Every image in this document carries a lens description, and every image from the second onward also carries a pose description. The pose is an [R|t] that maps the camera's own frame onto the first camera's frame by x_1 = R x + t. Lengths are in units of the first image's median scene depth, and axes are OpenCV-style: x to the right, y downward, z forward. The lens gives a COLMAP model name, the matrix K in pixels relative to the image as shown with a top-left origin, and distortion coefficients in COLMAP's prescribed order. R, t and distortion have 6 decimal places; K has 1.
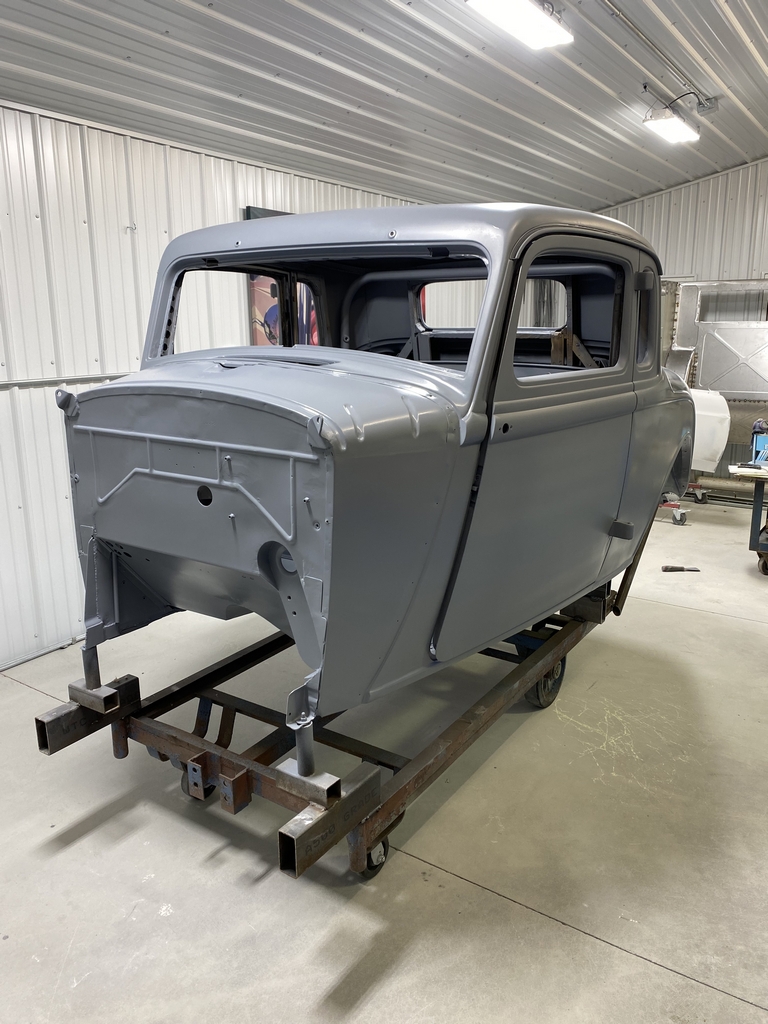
lens RADIAL K [[784.1, 0, 391.0], [0, 784.1, 505.3], [0, 0, 1]] dist [0.009175, -0.002210]
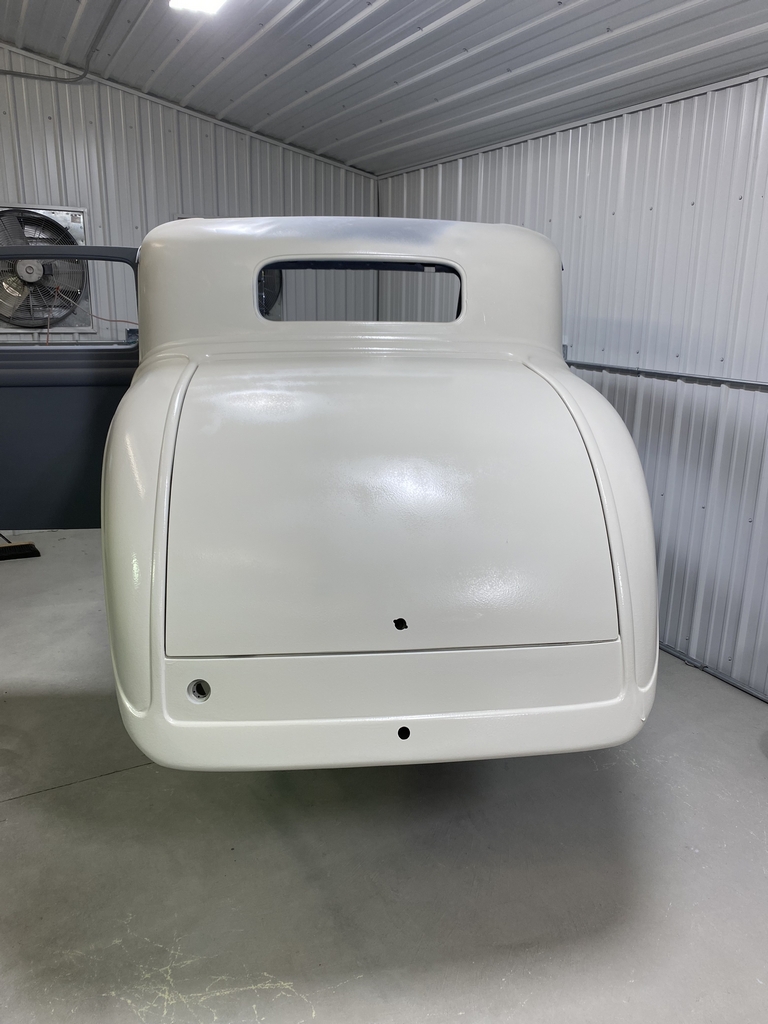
lens RADIAL K [[779.8, 0, 389.0], [0, 779.8, 506.9], [0, 0, 1]] dist [0.006333, -0.000431]
pose [[-0.484731, 0.226348, -0.844868, 0.821499], [-0.209867, 0.907620, 0.363568, -0.412427], [0.849112, 0.353542, -0.392449, 1.626397]]
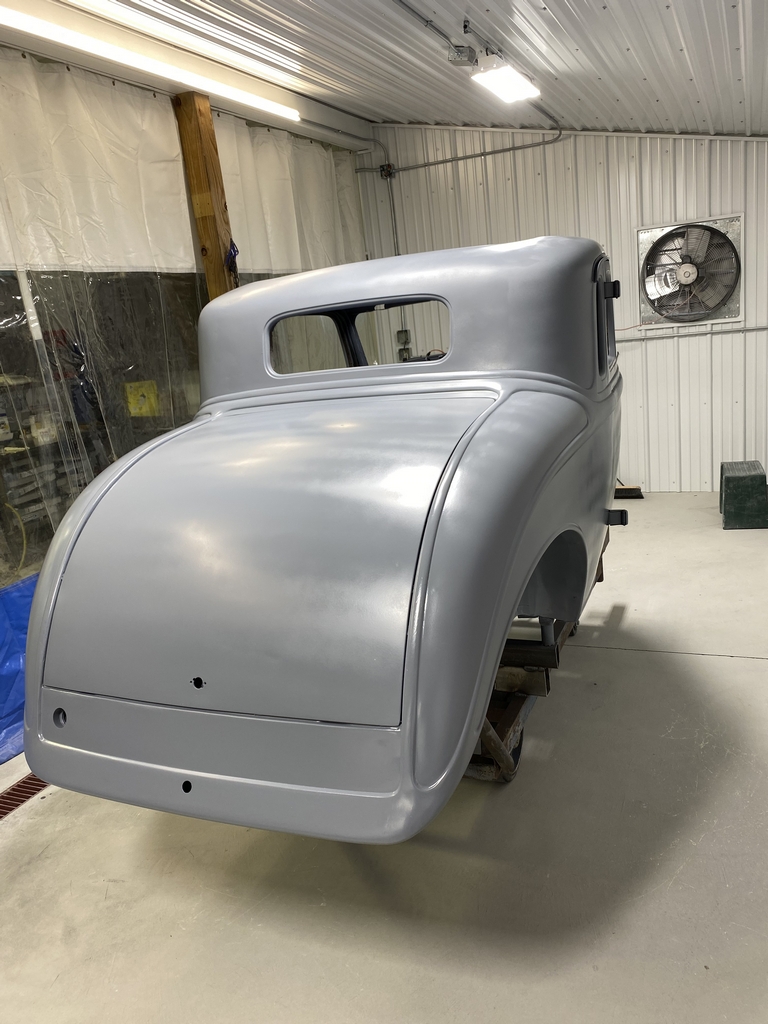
lens RADIAL K [[780.3, 0, 395.8], [0, 780.3, 513.6], [0, 0, 1]] dist [0.017663, -0.010751]
pose [[-0.978754, 0.149156, -0.140687, 0.310639], [0.069766, 0.887477, 0.455541, -0.629338], [0.192803, 0.436048, -0.879028, 2.462954]]
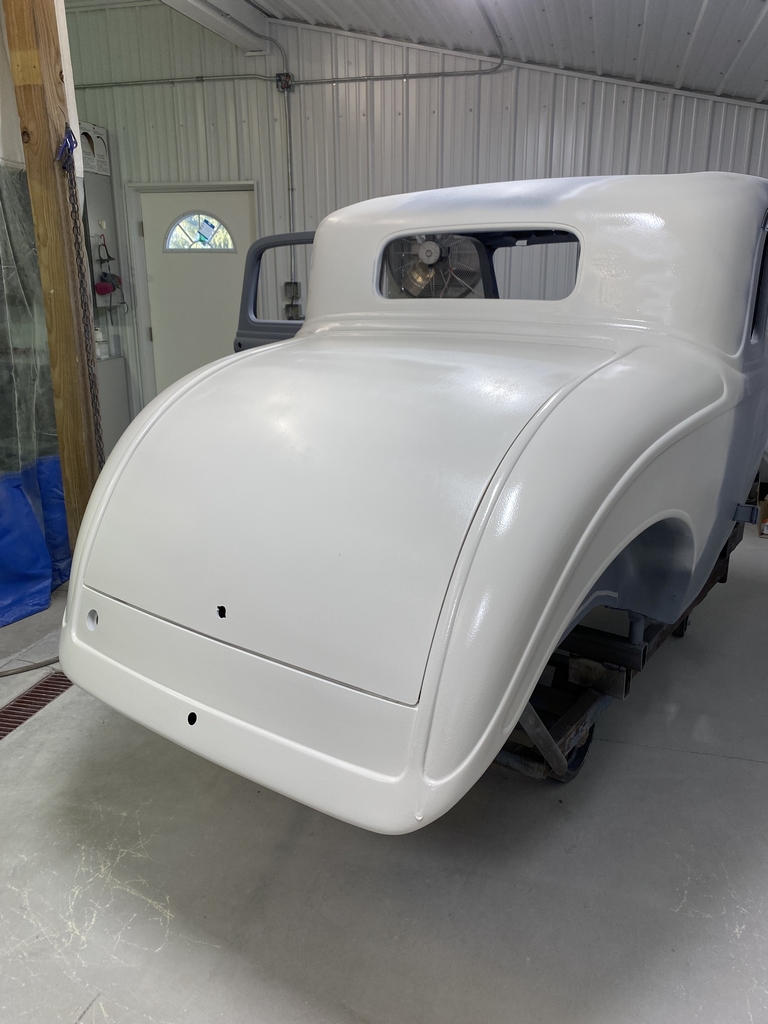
lens RADIAL K [[783.5, 0, 392.0], [0, 783.5, 502.6], [0, 0, 1]] dist [-0.013280, 0.033454]
pose [[-0.947189, 0.098116, -0.305296, 0.279055], [-0.065002, 0.873532, 0.482407, -0.489269], [0.314018, 0.476776, -0.821022, 1.975991]]
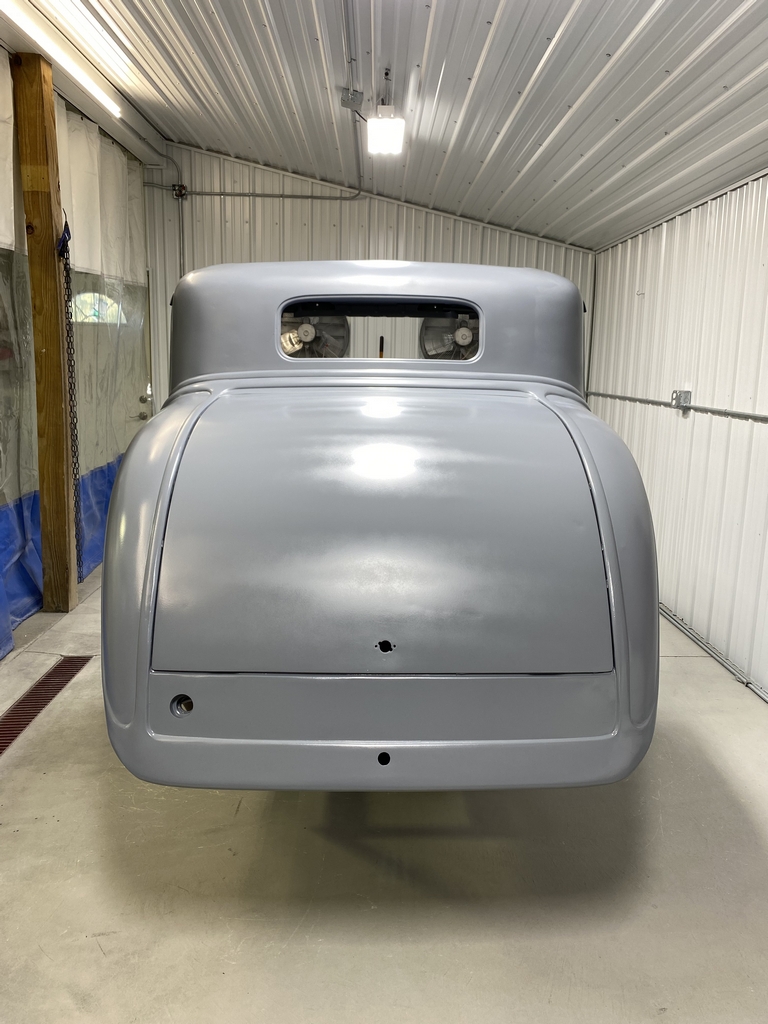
lens RADIAL K [[783.5, 0, 388.8], [0, 783.5, 499.3], [0, 0, 1]] dist [0.018540, -0.007436]
pose [[-0.821722, 0.087000, -0.563208, 0.818458], [-0.145809, 0.923288, 0.355358, -0.530352], [0.550919, 0.374127, -0.746001, 2.315382]]
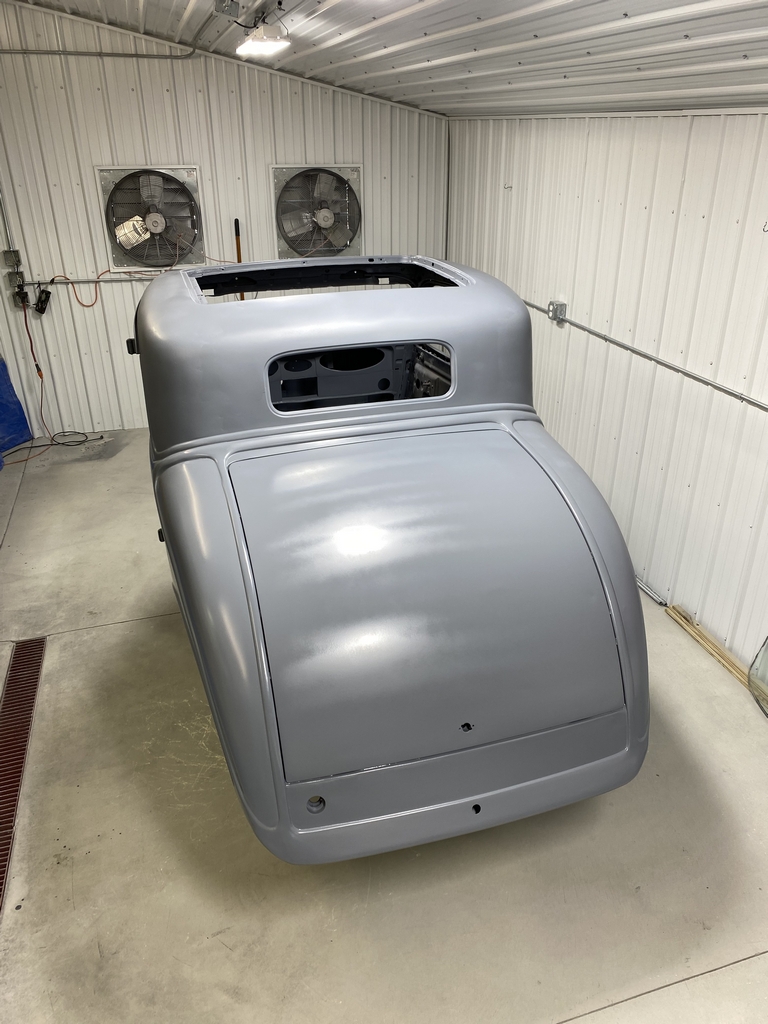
lens RADIAL K [[779.5, 0, 397.3], [0, 779.5, 518.7], [0, 0, 1]] dist [0.009192, 0.001392]
pose [[-0.637558, 0.348851, -0.686894, 1.022138], [-0.171519, 0.804952, 0.568008, -0.854293], [0.751067, 0.479953, -0.453369, 2.055980]]
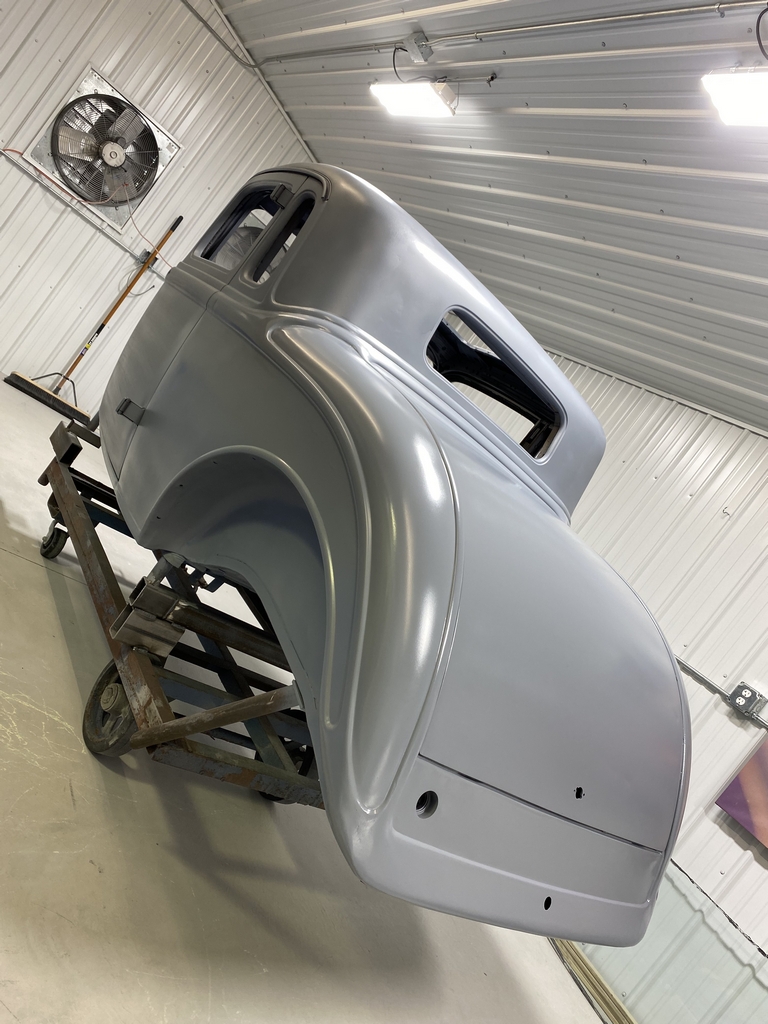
lens RADIAL K [[784.1, 0, 391.0], [0, 784.1, 505.3], [0, 0, 1]] dist [0.009175, -0.002210]
pose [[-0.279977, -0.150070, -0.948205, 1.201707], [-0.756083, 0.643105, 0.121467, -0.269603], [0.591566, 0.750930, -0.293520, 1.726299]]
